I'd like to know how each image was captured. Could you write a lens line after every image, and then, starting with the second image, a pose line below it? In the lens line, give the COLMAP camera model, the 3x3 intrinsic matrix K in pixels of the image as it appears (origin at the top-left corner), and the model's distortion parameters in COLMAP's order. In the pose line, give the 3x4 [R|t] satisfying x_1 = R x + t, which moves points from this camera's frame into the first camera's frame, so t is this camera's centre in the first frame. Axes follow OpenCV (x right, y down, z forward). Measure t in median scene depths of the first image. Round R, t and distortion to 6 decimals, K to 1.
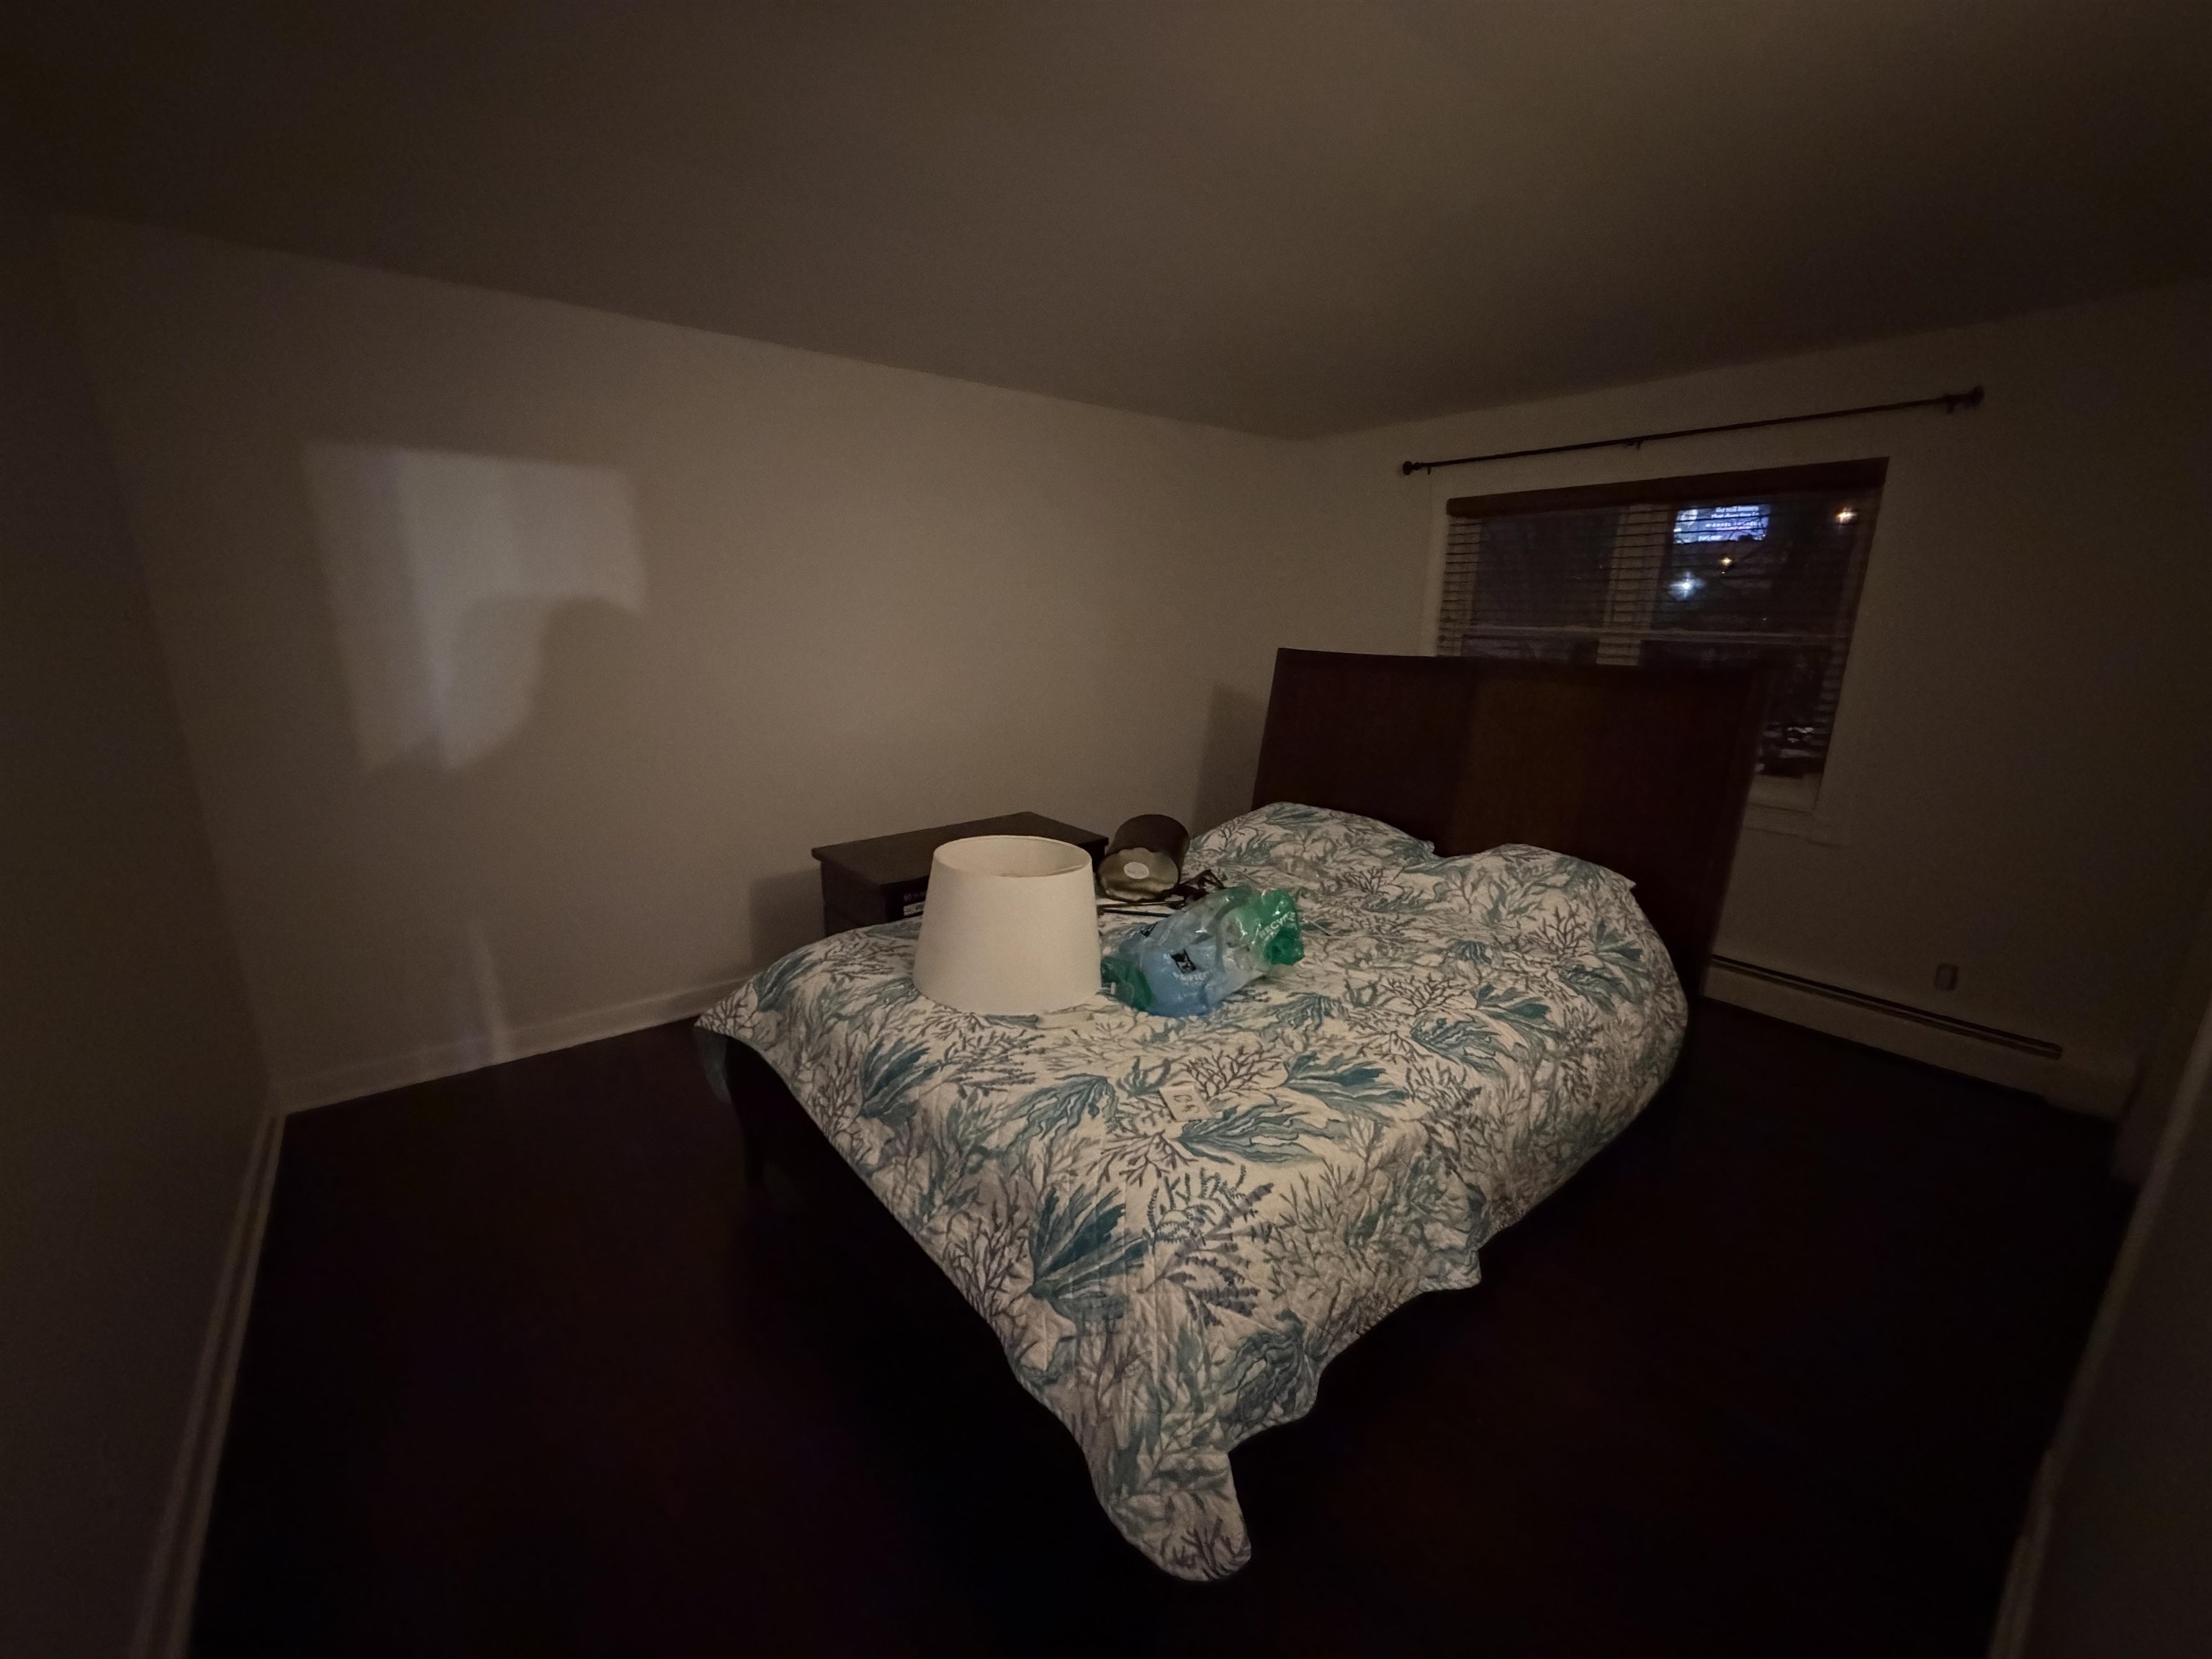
lens RADIAL K [[882.1, 0, 1104.9], [0, 882.1, 828.8], [0, 0, 1]] dist [0.001278, -0.000097]
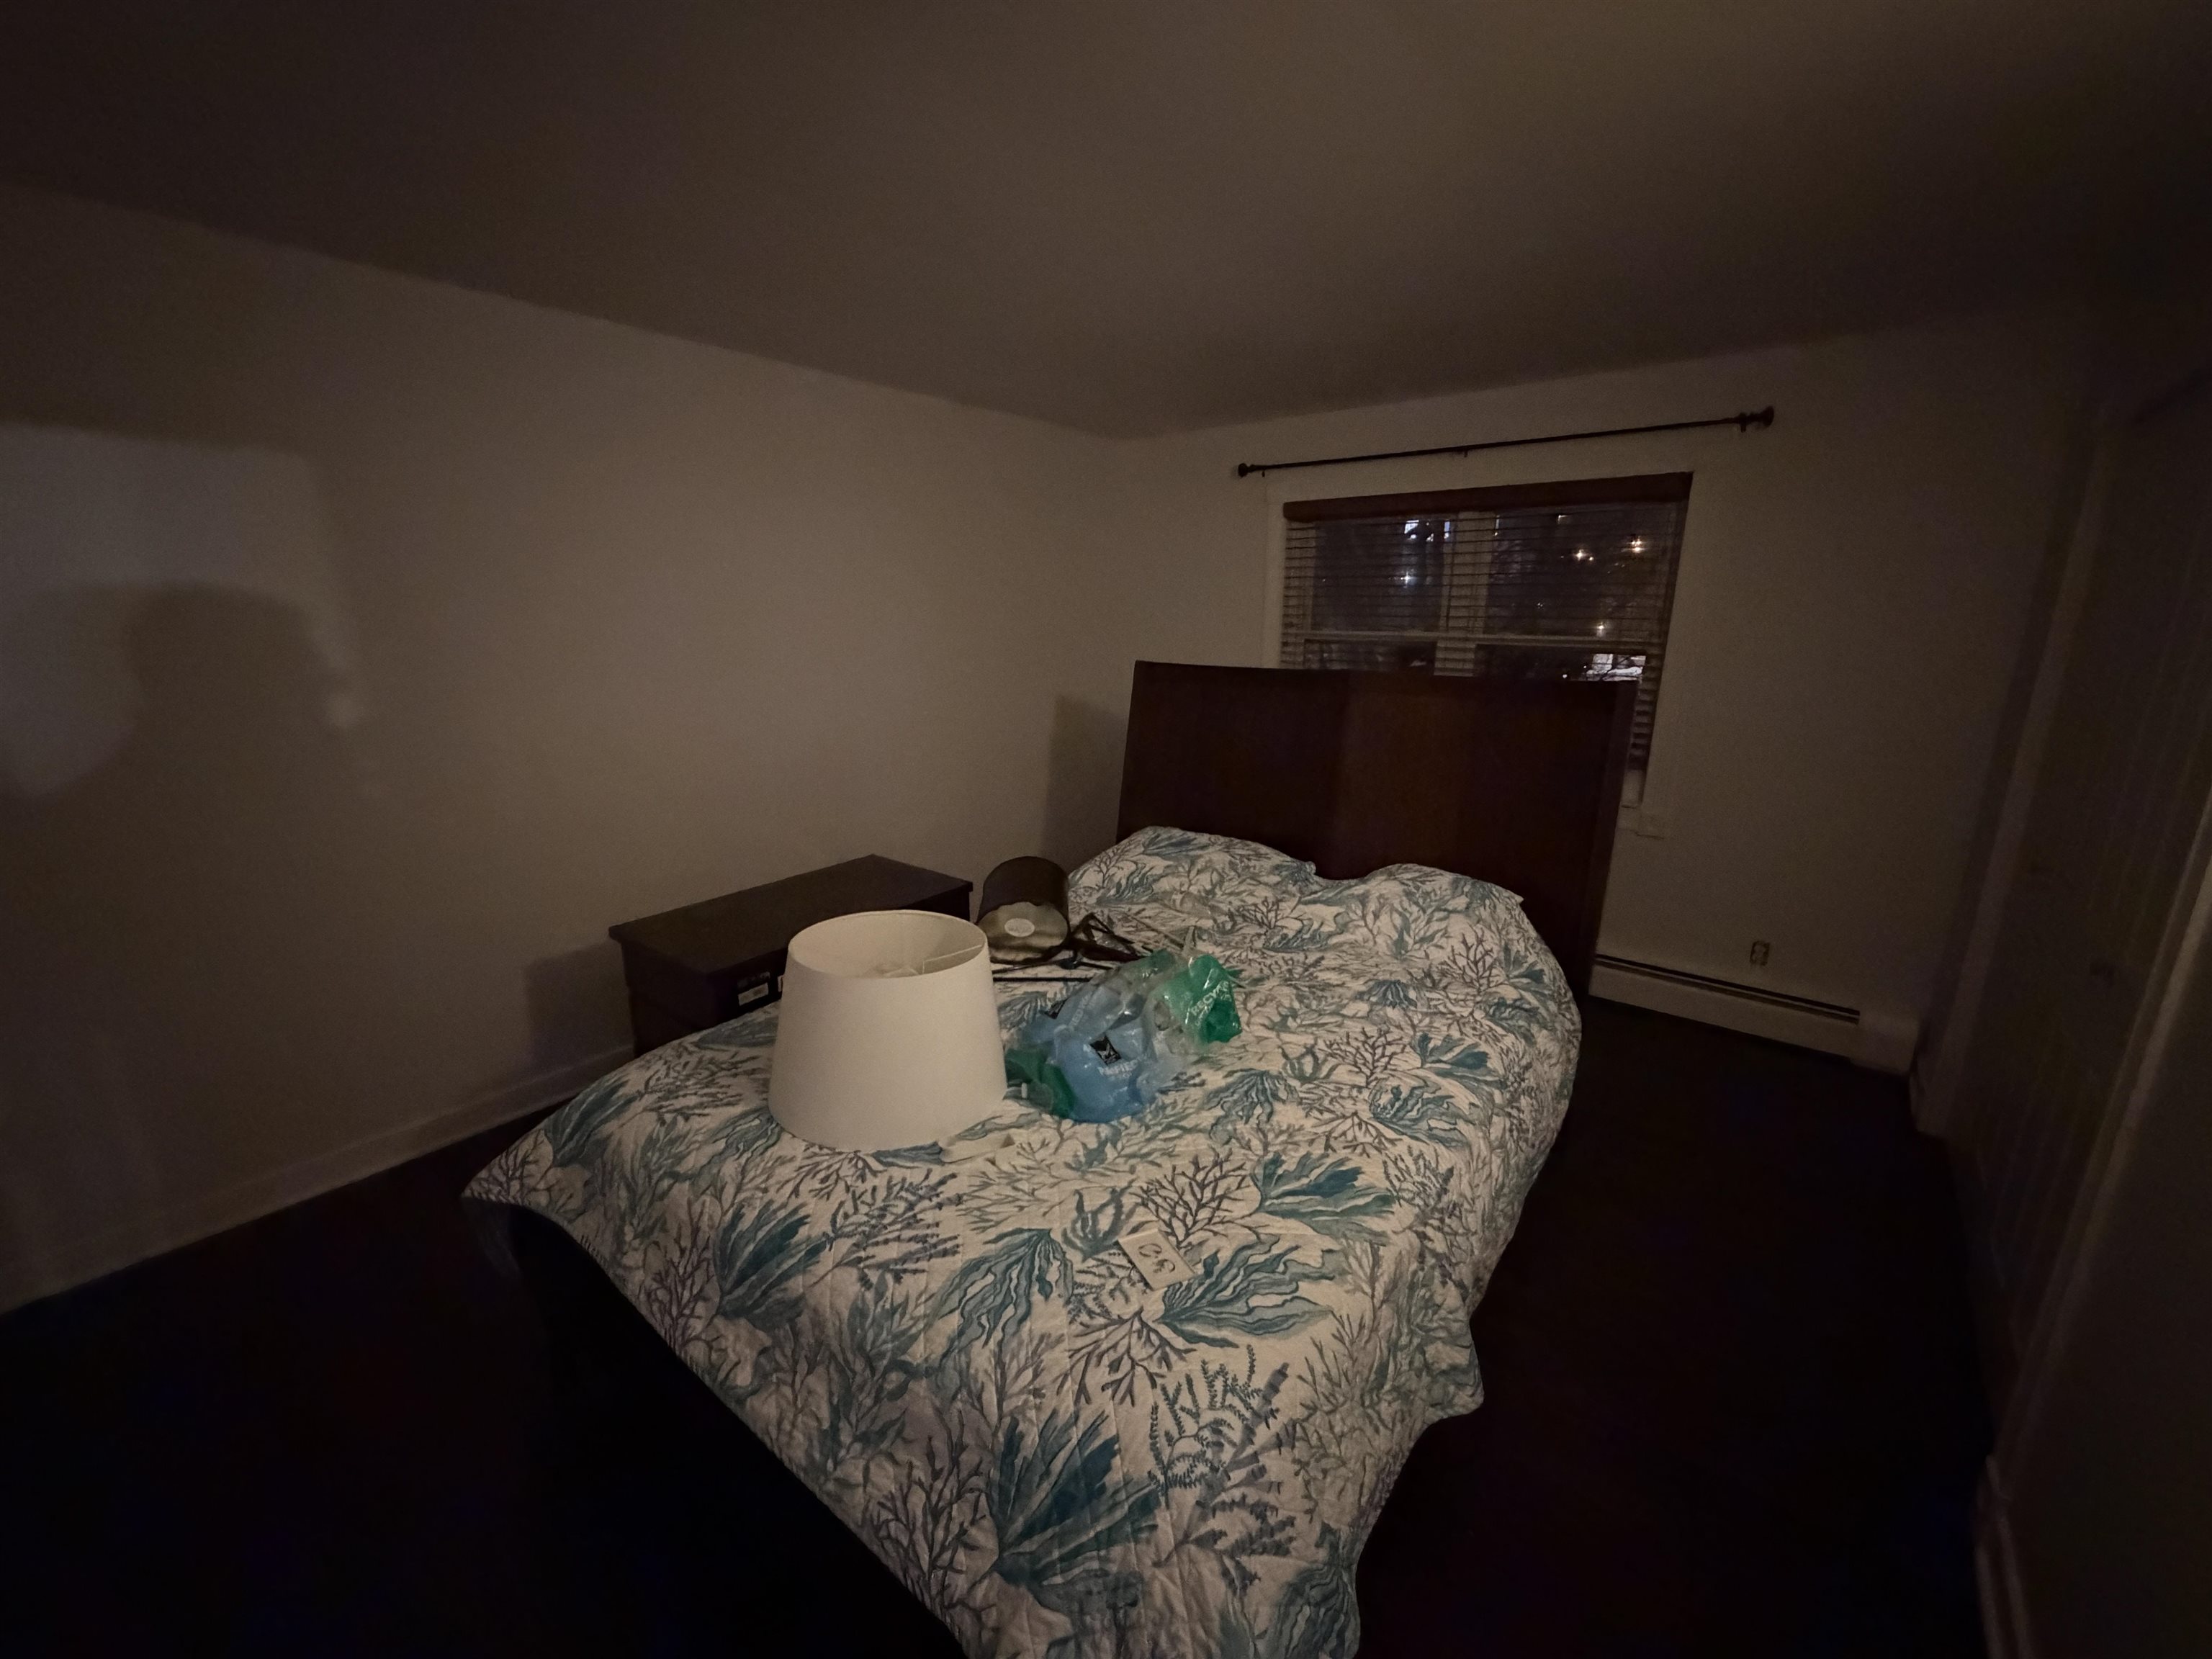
lens RADIAL K [[882.1, 0, 1106.0], [0, 882.1, 830.3], [0, 0, 1]] dist [0.001278, -0.000097]
pose [[0.975840, -0.063010, 0.209204, -0.080853], [0.061465, 0.998013, 0.013886, -0.078607], [-0.209663, -0.000692, 0.977774, 0.178675]]
